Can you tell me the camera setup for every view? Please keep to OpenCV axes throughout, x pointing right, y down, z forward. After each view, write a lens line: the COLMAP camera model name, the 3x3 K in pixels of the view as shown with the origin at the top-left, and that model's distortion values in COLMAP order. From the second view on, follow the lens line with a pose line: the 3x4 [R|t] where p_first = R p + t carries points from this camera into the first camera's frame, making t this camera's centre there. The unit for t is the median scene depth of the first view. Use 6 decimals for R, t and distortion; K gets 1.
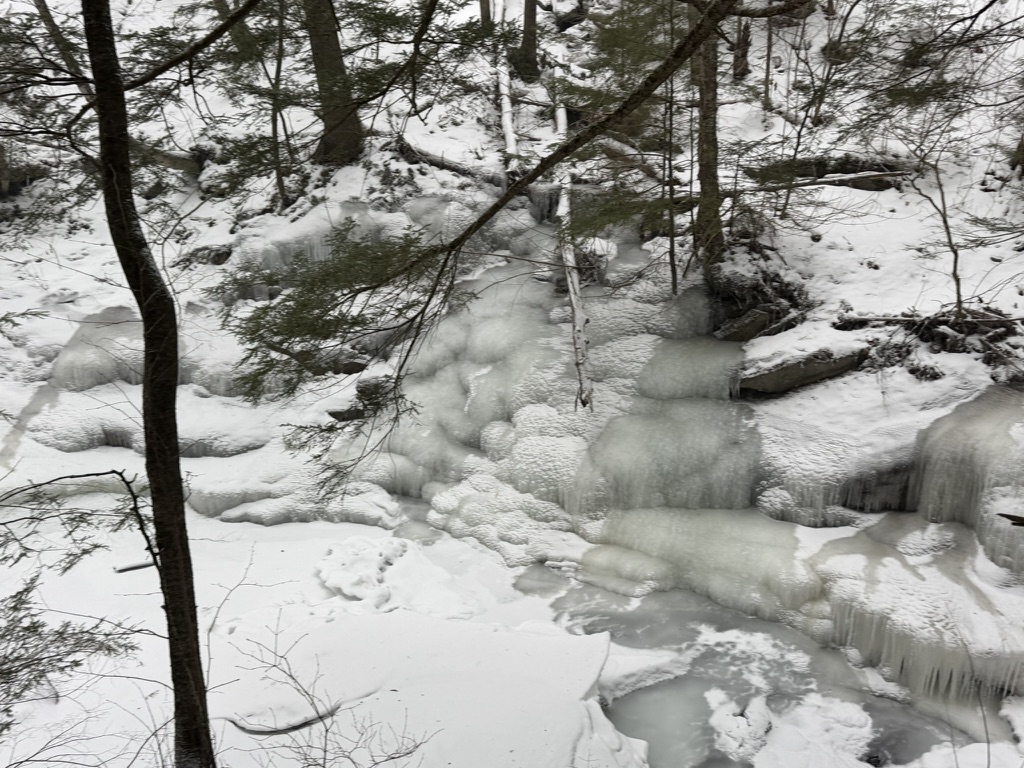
lens RADIAL K [[1058.7, 0, 512.0], [0, 1058.7, 384.0], [0, 0, 1]] dist [0.176806, -0.324935]
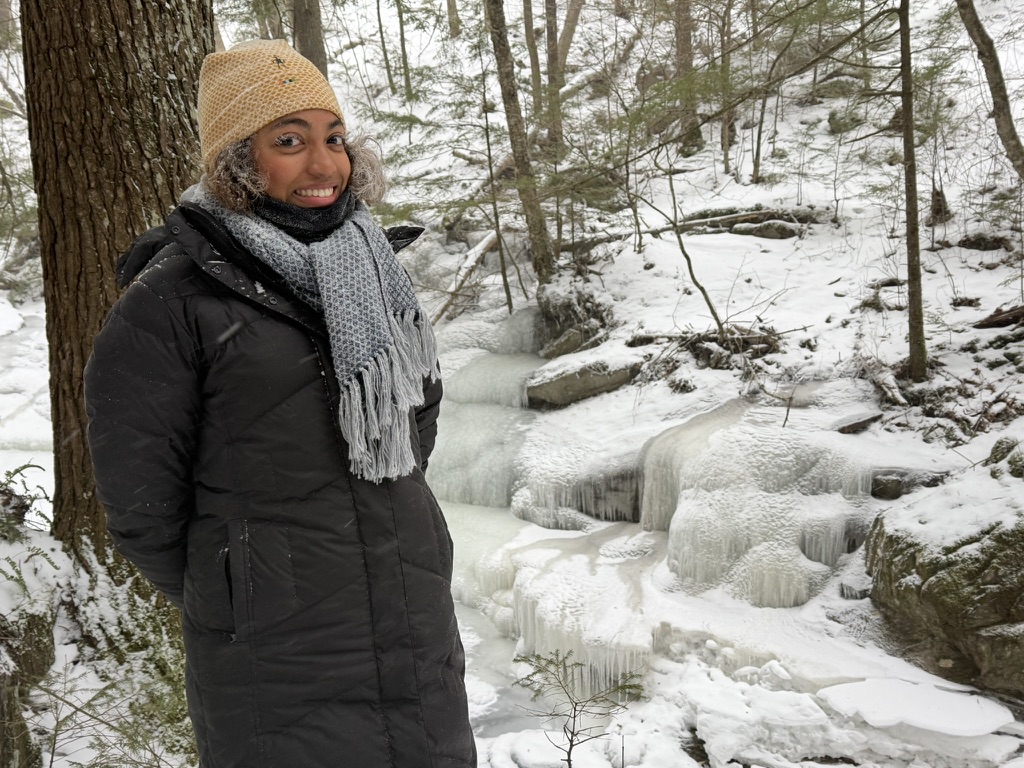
lens RADIAL K [[1058.7, 0, 512.0], [0, 1058.7, 384.0], [0, 0, 1]] dist [0.176806, -0.324935]
pose [[0.919469, 0.060193, -0.388527, 0.601550], [-0.123526, 0.982397, -0.140131, 0.138496], [0.373253, 0.176840, 0.910720, 0.061276]]
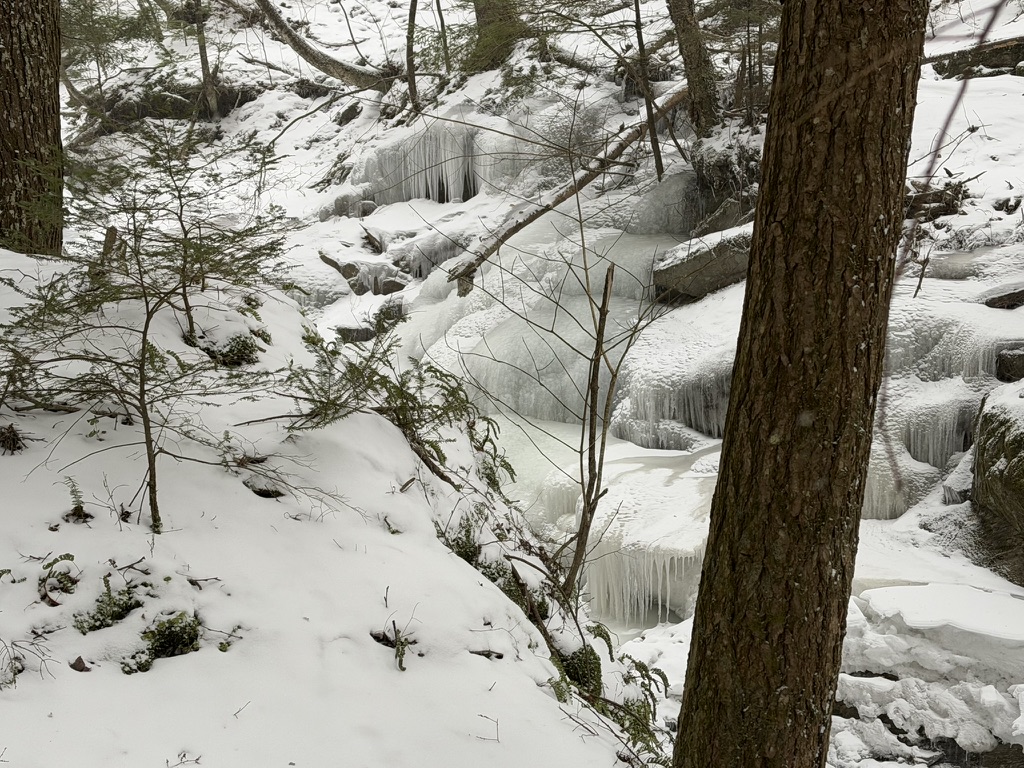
lens RADIAL K [[2041.7, 0, 512.0], [0, 2041.7, 384.0], [0, 0, 1]] dist [0.162046, 0.202714]
pose [[0.781297, 0.078659, -0.619183, 1.043436], [-0.207050, 0.968517, -0.138222, 0.294587], [0.588817, 0.236195, 0.772986, -0.160143]]
